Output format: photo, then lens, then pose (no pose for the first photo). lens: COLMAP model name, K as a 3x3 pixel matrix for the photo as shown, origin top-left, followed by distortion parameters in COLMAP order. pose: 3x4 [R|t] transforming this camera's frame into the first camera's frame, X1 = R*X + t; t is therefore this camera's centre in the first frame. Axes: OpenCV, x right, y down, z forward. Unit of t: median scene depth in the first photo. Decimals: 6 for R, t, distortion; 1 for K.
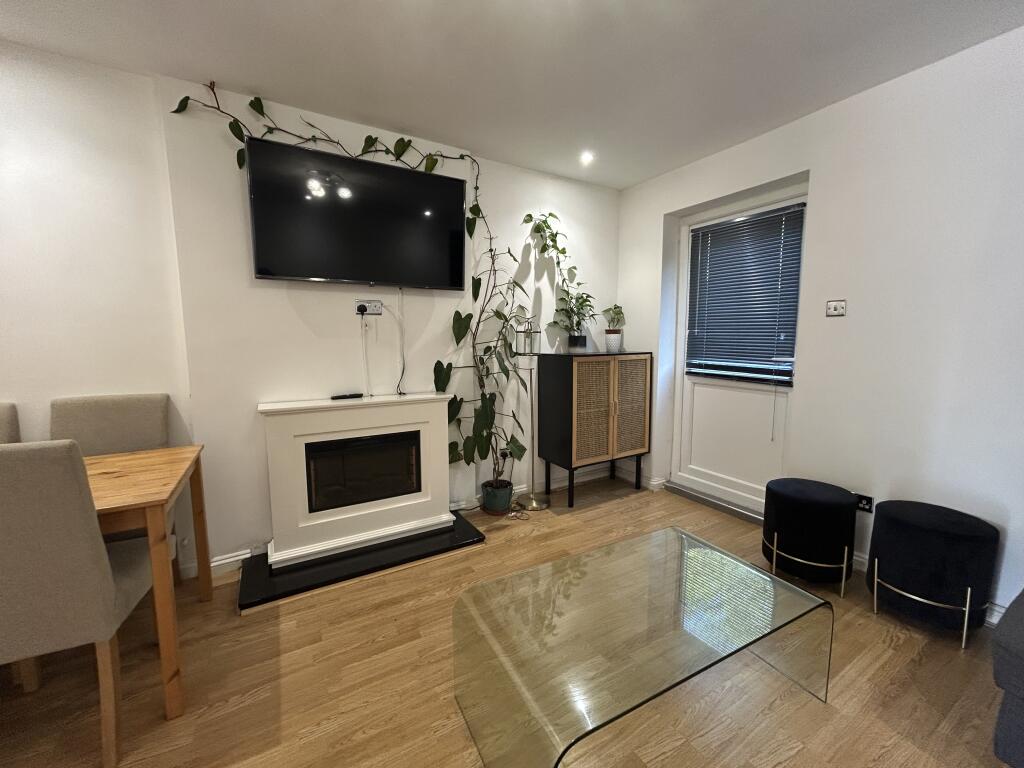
lens RADIAL K [[412.1, 0, 515.3], [0, 412.1, 382.5], [0, 0, 1]] dist [-0.007001, 0.000274]
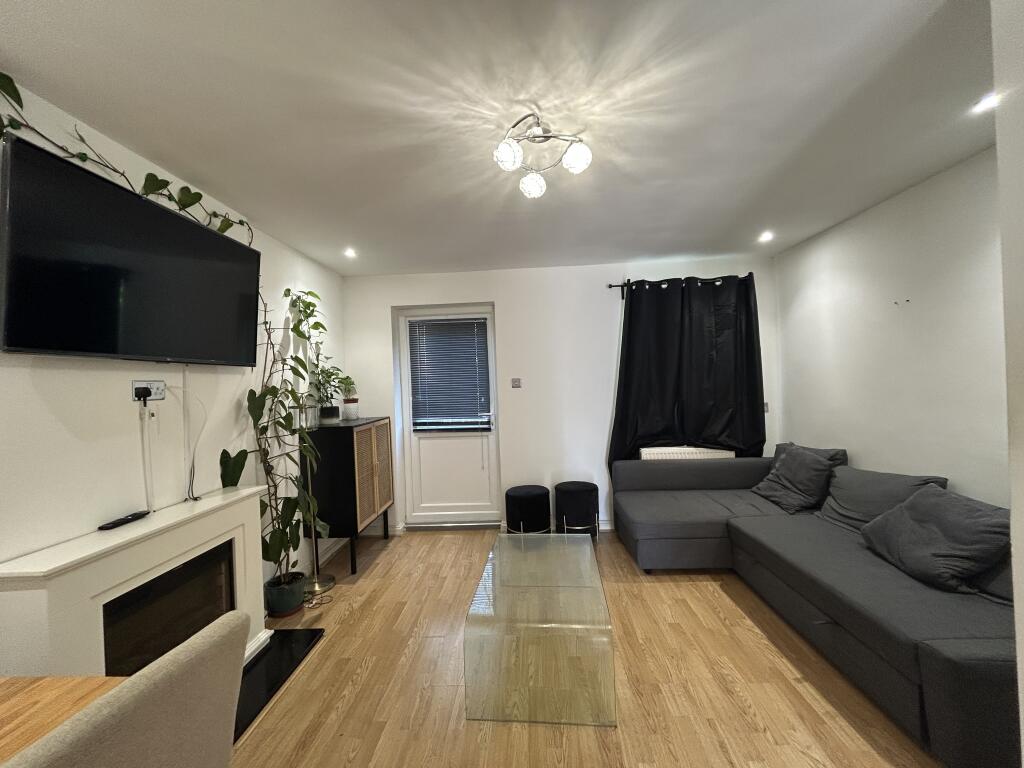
lens RADIAL K [[412.1, 0, 515.3], [0, 412.1, 382.5], [0, 0, 1]] dist [-0.007001, 0.000274]
pose [[0.542926, -0.017119, 0.839606, -0.551089], [0.128669, 0.989683, -0.063024, -0.058568], [-0.829865, 0.142249, 0.539527, 0.051544]]
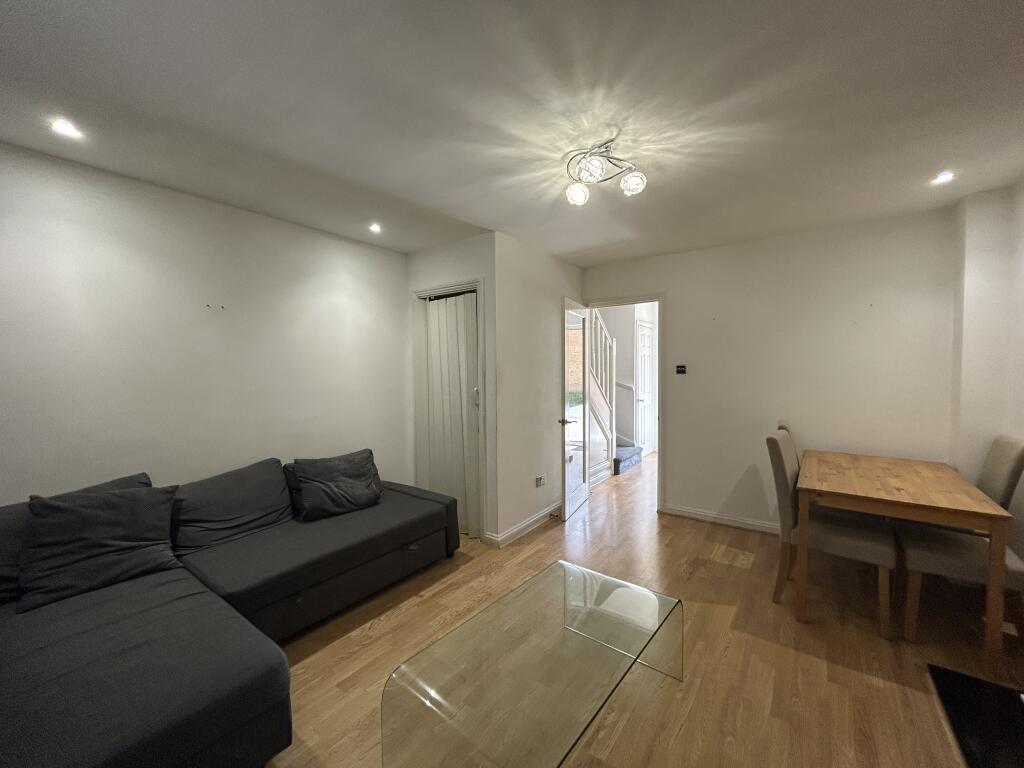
lens RADIAL K [[412.1, 0, 515.3], [0, 412.1, 382.5], [0, 0, 1]] dist [-0.007001, 0.000274]
pose [[-0.917603, 0.024647, -0.396733, 0.418428], [-0.033198, 0.989837, 0.138279, -0.160391], [0.396109, 0.140056, -0.907459, 0.945441]]
